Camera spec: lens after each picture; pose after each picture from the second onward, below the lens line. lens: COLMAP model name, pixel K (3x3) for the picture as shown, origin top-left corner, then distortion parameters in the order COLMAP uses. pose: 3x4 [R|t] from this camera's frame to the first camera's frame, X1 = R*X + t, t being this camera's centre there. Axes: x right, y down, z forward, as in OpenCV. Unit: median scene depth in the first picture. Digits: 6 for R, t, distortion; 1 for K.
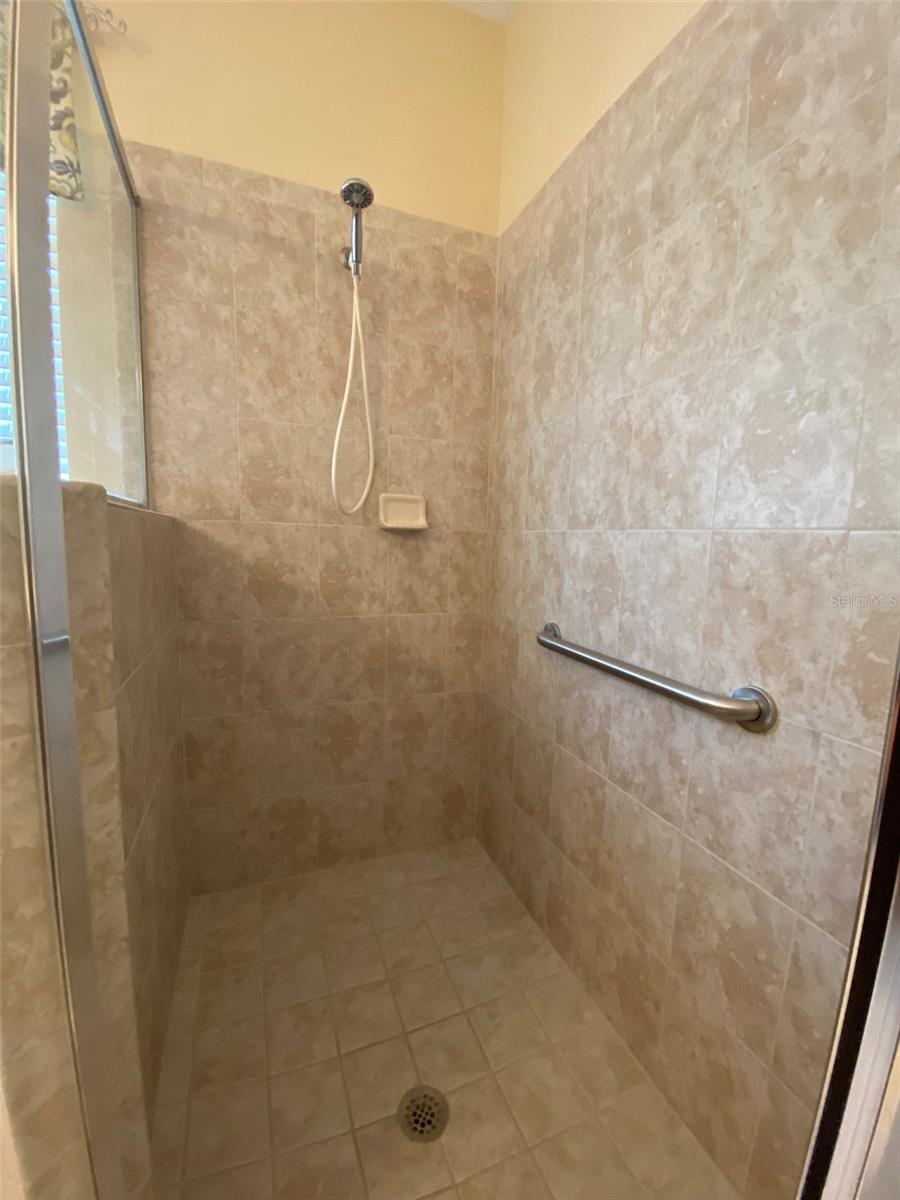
lens RADIAL K [[492.7, 0, 450.0], [0, 492.7, 600.0], [0, 0, 1]] dist [0.020145, -0.020976]
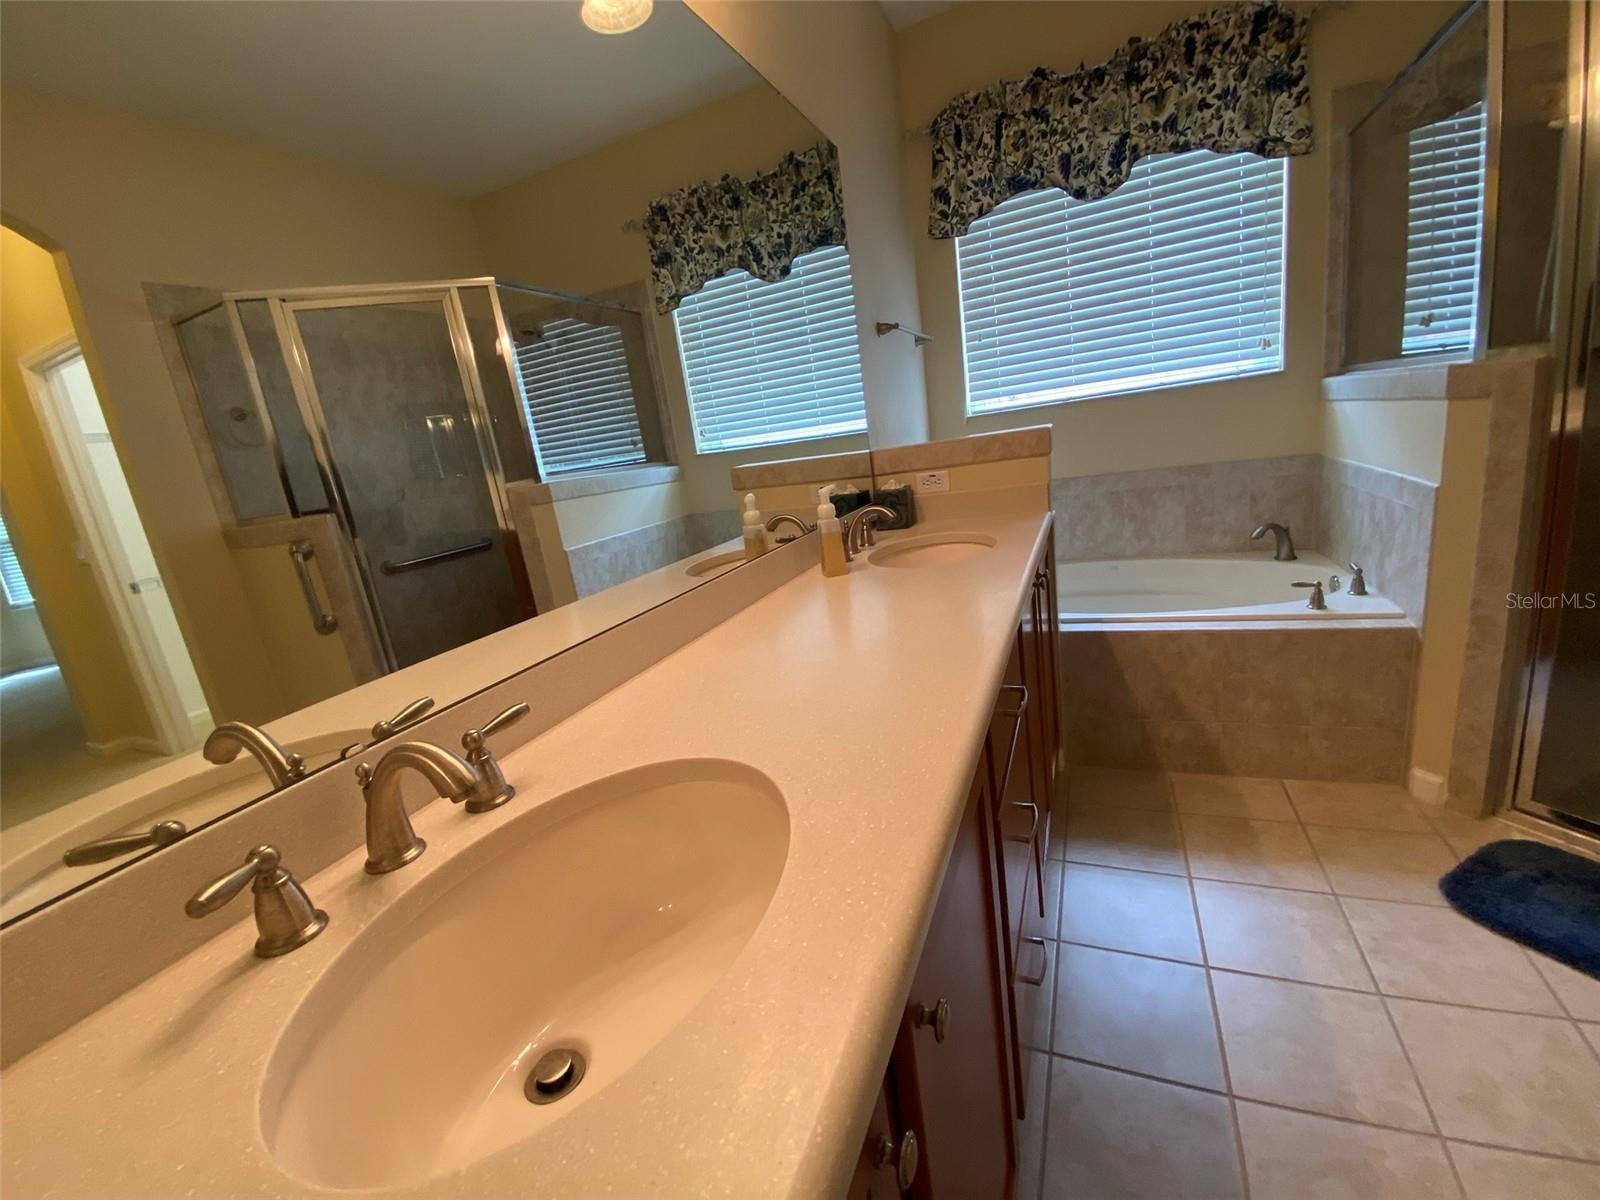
lens RADIAL K [[654.8, 0, 797.3], [0, 654.8, 596.0], [0, 0, 1]] dist [0.021047, -0.020698]
pose [[0.696163, 0.040954, -0.716715, -0.421893], [0.071211, 0.989508, 0.125711, 0.114250], [0.714343, -0.138553, 0.685942, -1.662651]]
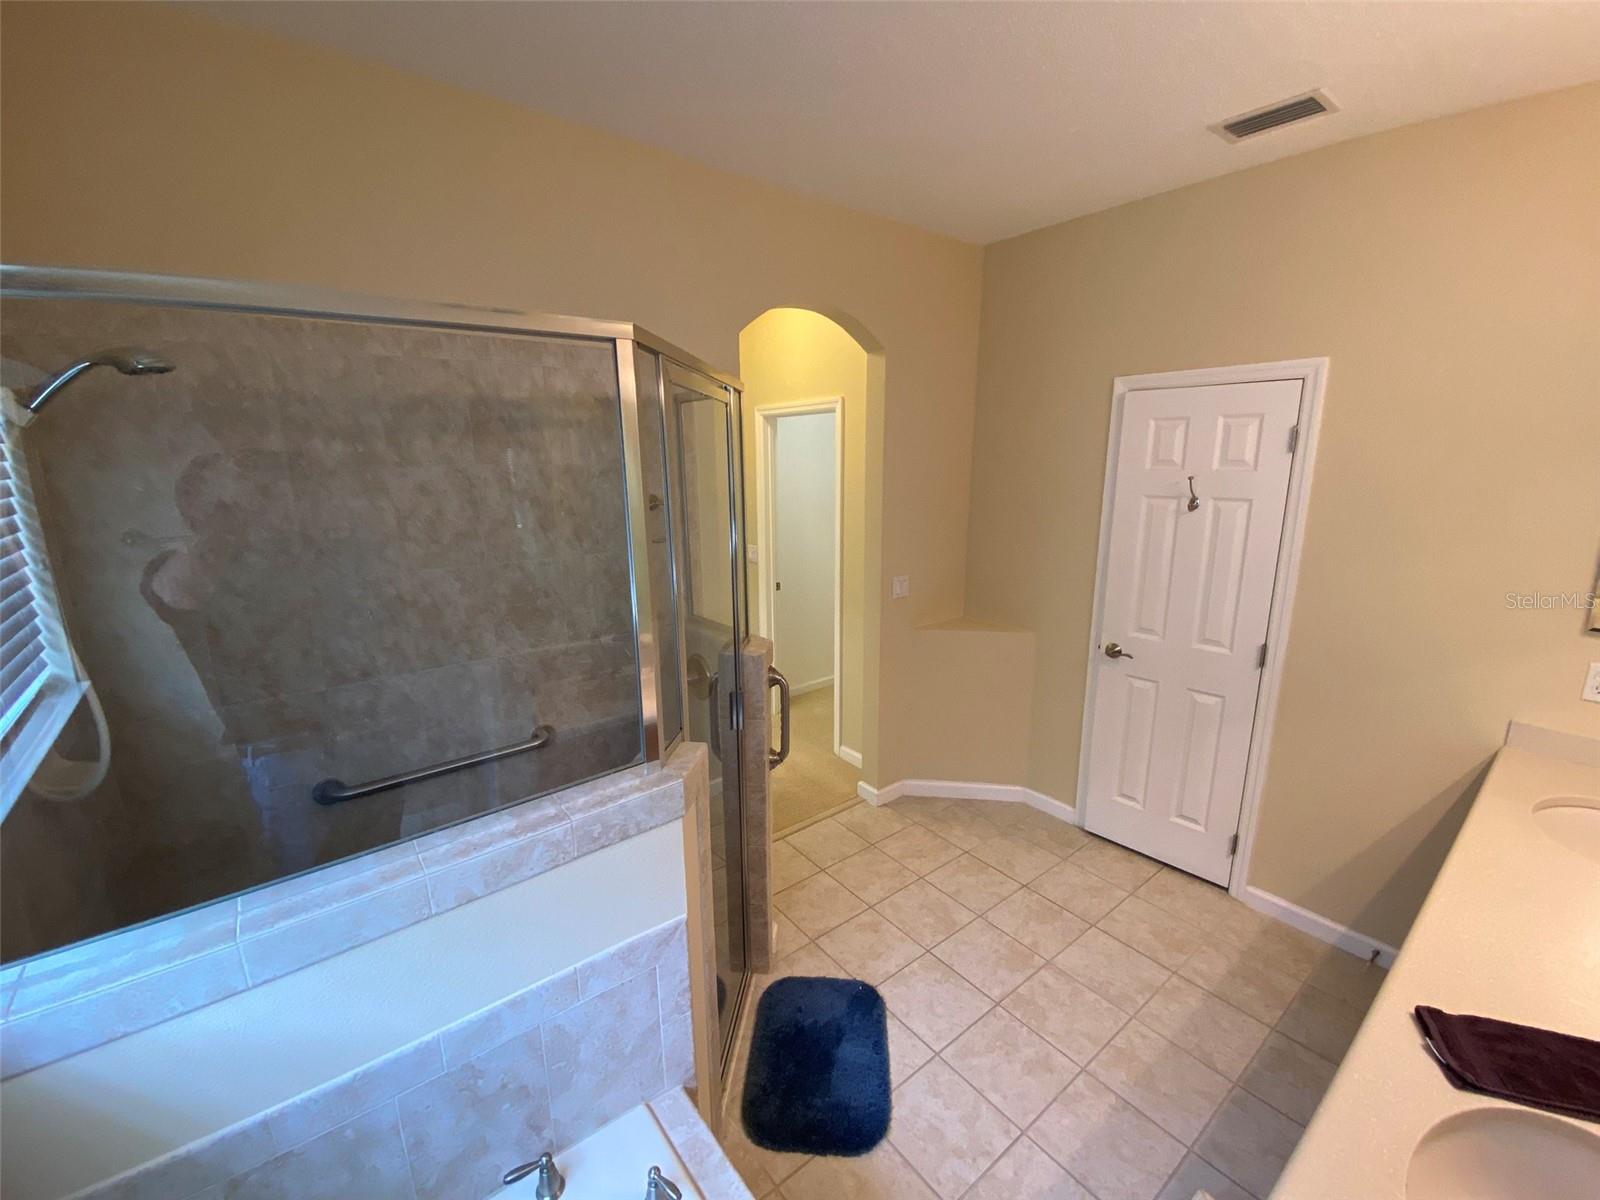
lens RADIAL K [[648.4, 0, 800.6], [0, 648.4, 608.2], [0, 0, 1]] dist [0.049068, -0.035574]
pose [[-0.287410, -0.242001, 0.926731, -1.503751], [0.120499, 0.950731, 0.285639, -0.673036], [-0.950198, 0.193766, -0.244089, 0.414538]]
